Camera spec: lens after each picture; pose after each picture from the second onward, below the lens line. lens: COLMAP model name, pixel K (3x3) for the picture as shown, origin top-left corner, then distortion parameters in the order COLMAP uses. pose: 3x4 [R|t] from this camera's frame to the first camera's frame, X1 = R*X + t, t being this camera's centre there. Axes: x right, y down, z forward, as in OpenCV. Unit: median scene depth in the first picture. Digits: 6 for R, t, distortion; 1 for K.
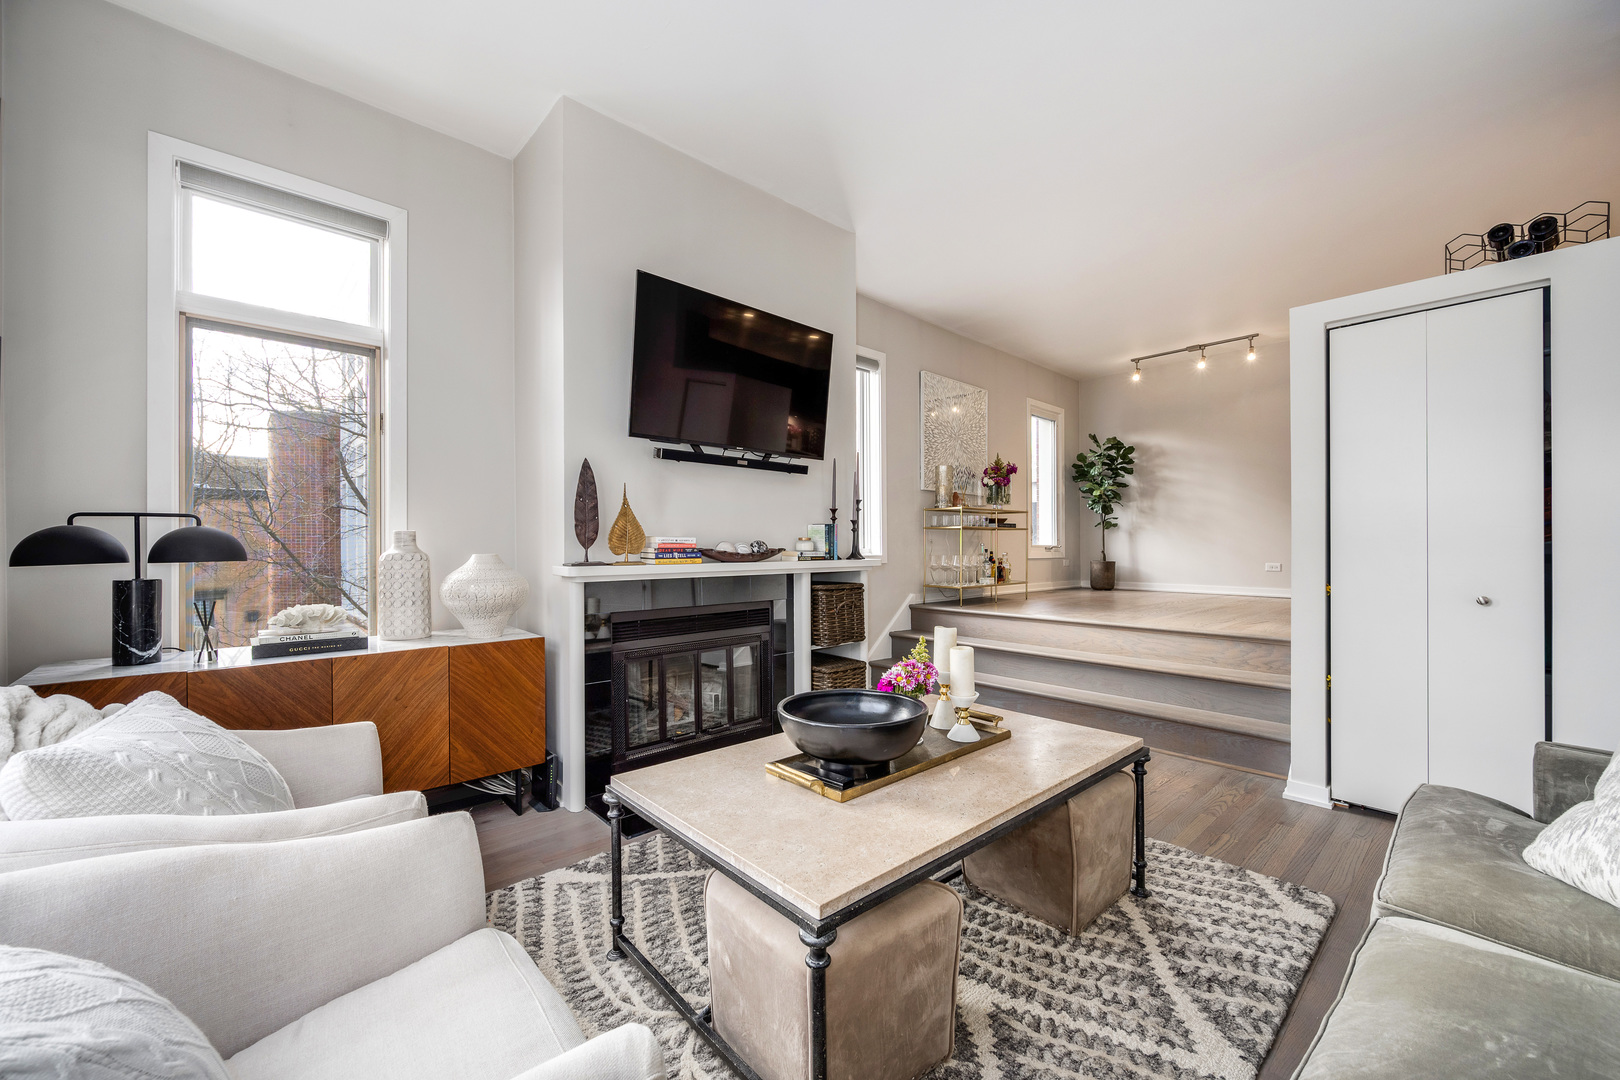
lens RADIAL K [[643.6, 0, 818.8], [0, 643.6, 543.4], [0, 0, 1]] dist [0.009052, 0.000172]
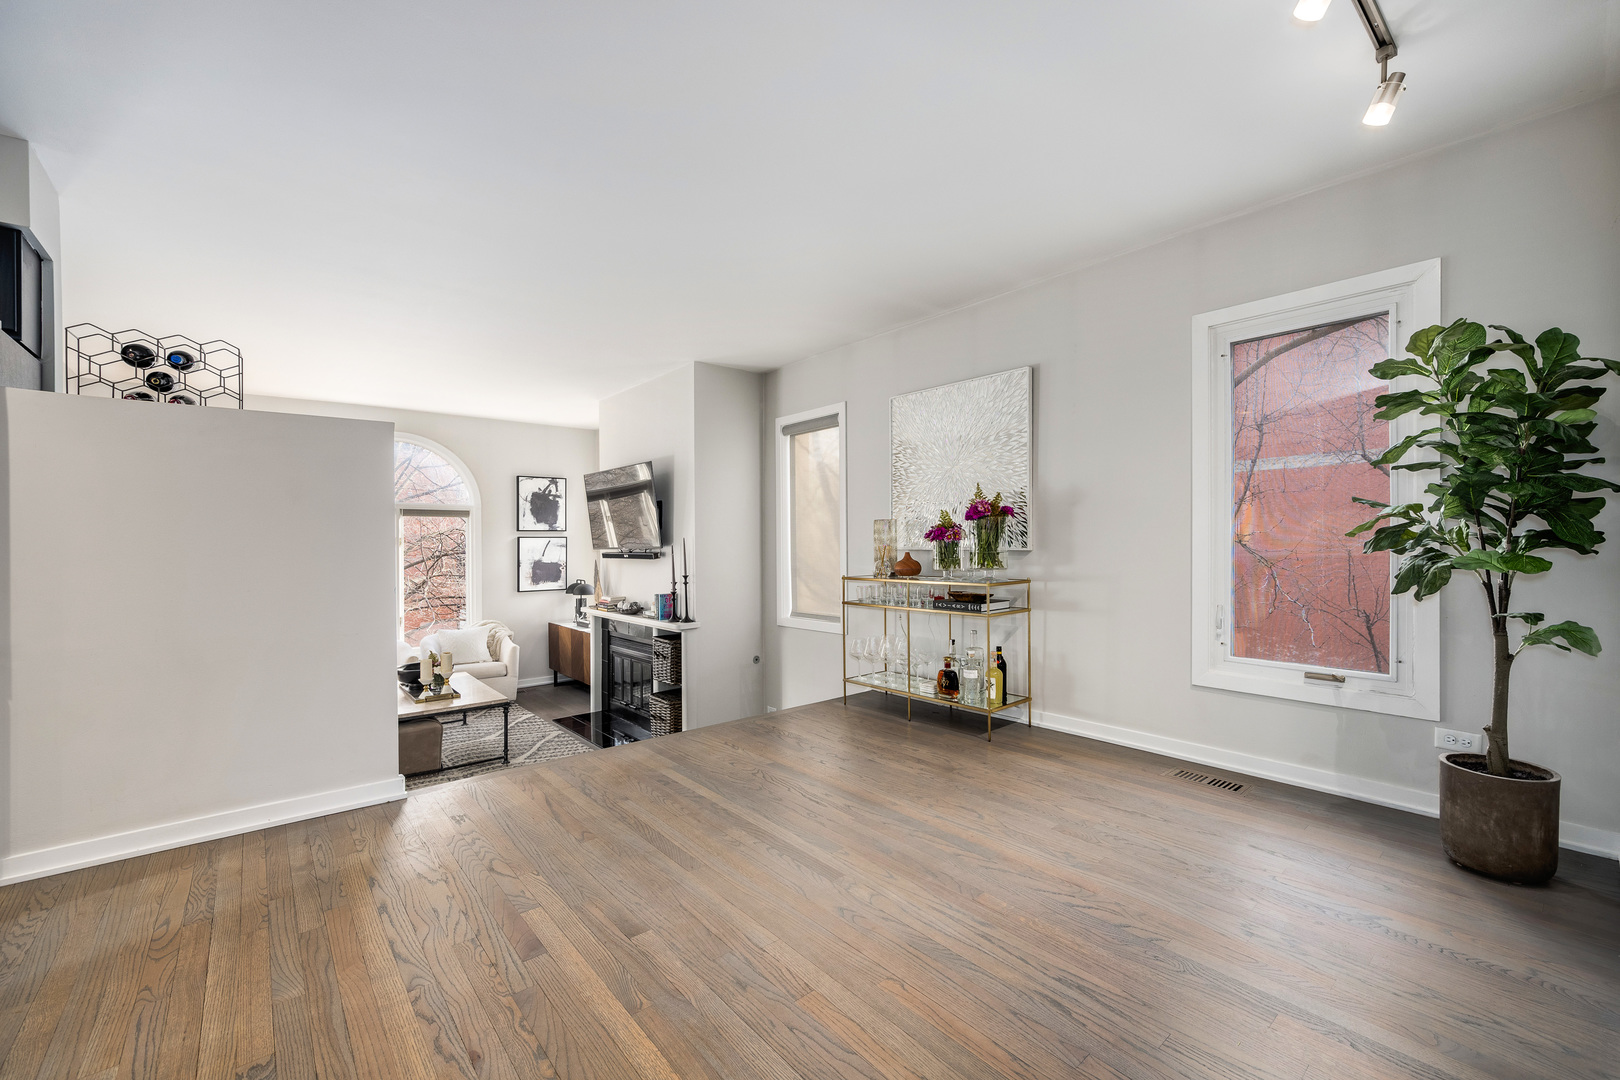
lens RADIAL K [[641.9, 0, 836.3], [0, 641.9, 541.4], [0, 0, 1]] dist [-0.014905, -0.000014]
pose [[-0.015014, -0.003876, -0.999880, 1.523515], [0.008287, 0.999958, -0.004000, -0.145854], [0.999853, -0.008346, -0.014982, 1.528904]]
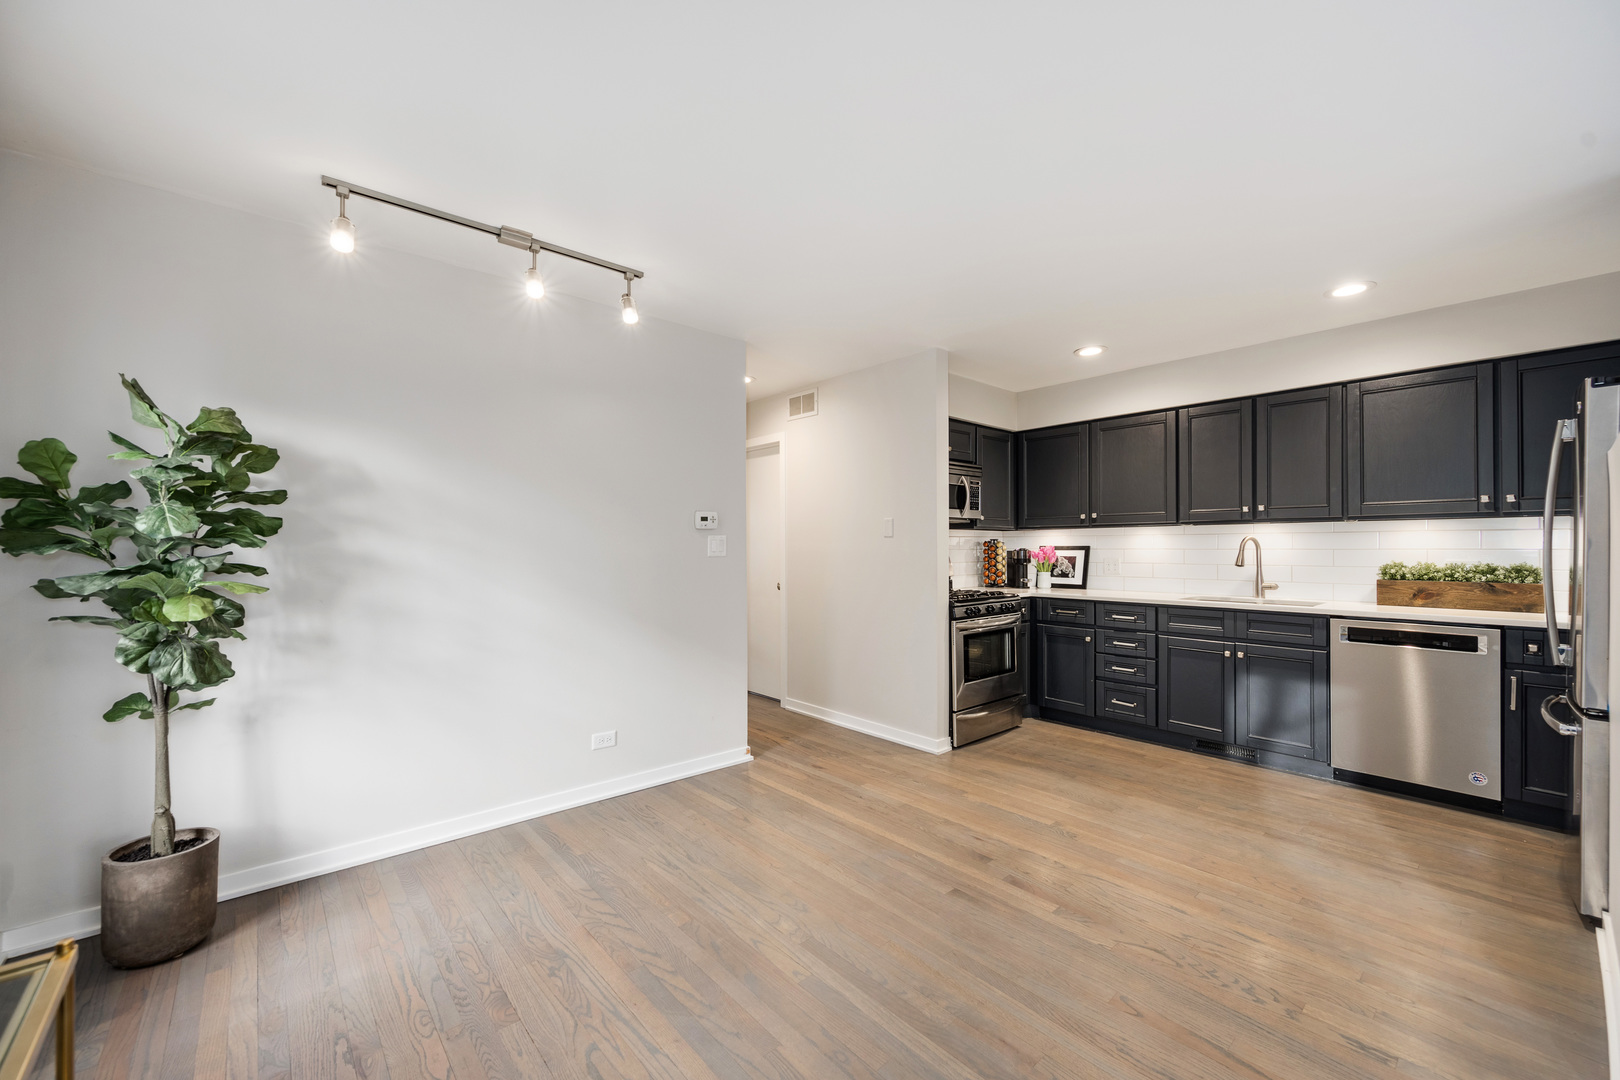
lens RADIAL K [[636.9, 0, 818.9], [0, 636.9, 544.0], [0, 0, 1]] dist [-0.002696, 0.000177]
pose [[0.025509, 0.001219, 0.999674, 0.364854], [-0.000596, 0.999999, -0.001205, -0.214476], [-0.999674, -0.000565, 0.025510, 1.492796]]
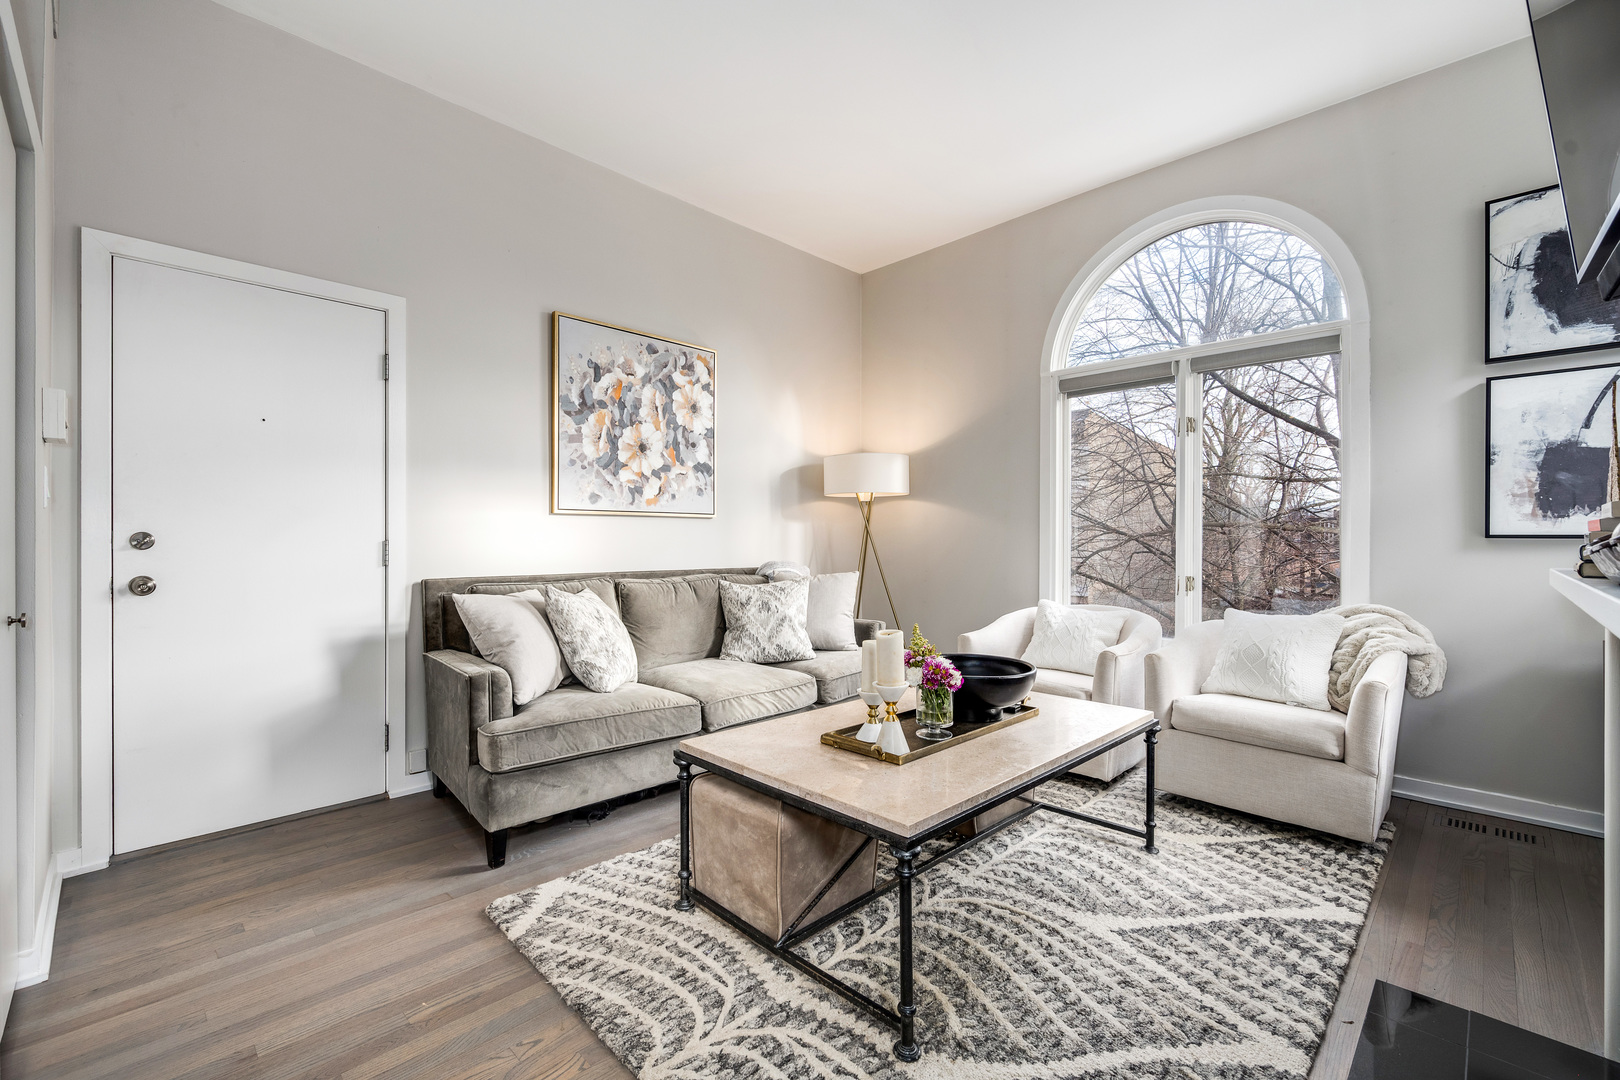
lens RADIAL K [[699.8, 0, 817.6], [0, 699.8, 543.3], [0, 0, 1]] dist [0.002842, 0.000301]
pose [[-0.999009, 0.000178, -0.044505, 0.212570], [0.000195, 1.000000, -0.000391, 0.012401], [0.044505, -0.000399, -0.999009, 1.213352]]
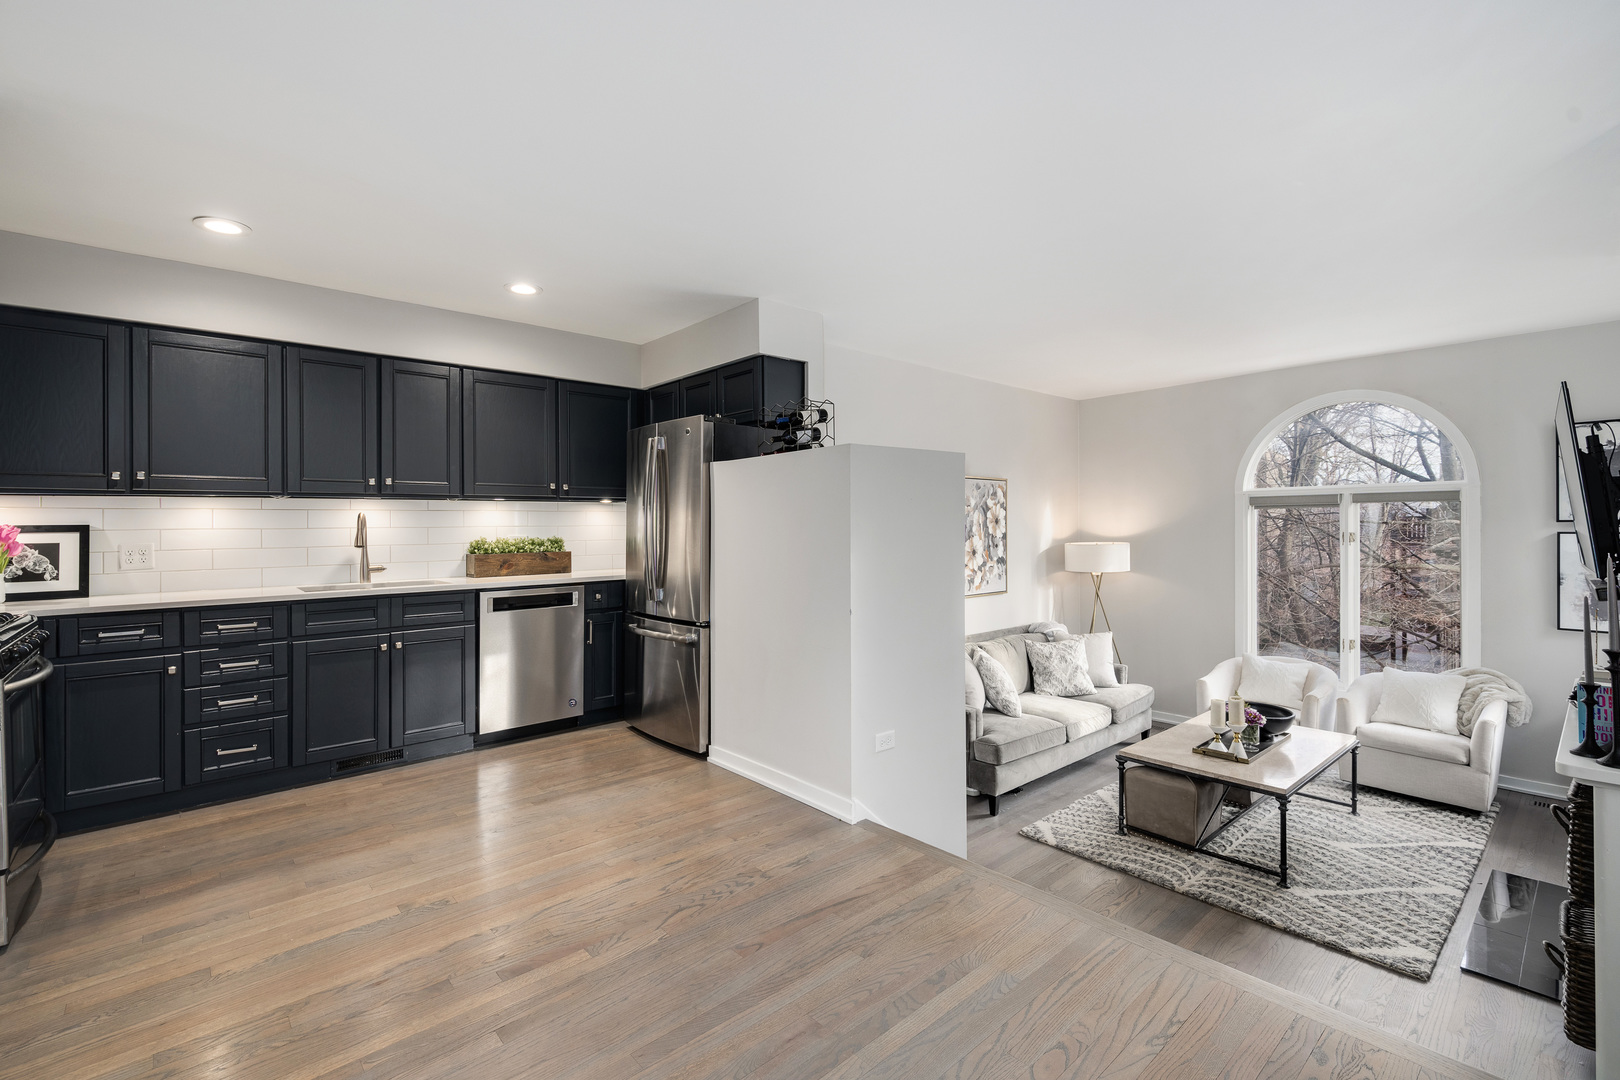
lens RADIAL K [[738.4, 0, 786.5], [0, 738.4, 522.4], [0, 0, 1]] dist [-0.020656, 0.008917]
pose [[-0.999356, 0.006168, 0.035359, 0.826111], [0.005991, 0.999969, -0.005125, -0.204986], [-0.035390, -0.004909, -0.999362, 1.883436]]
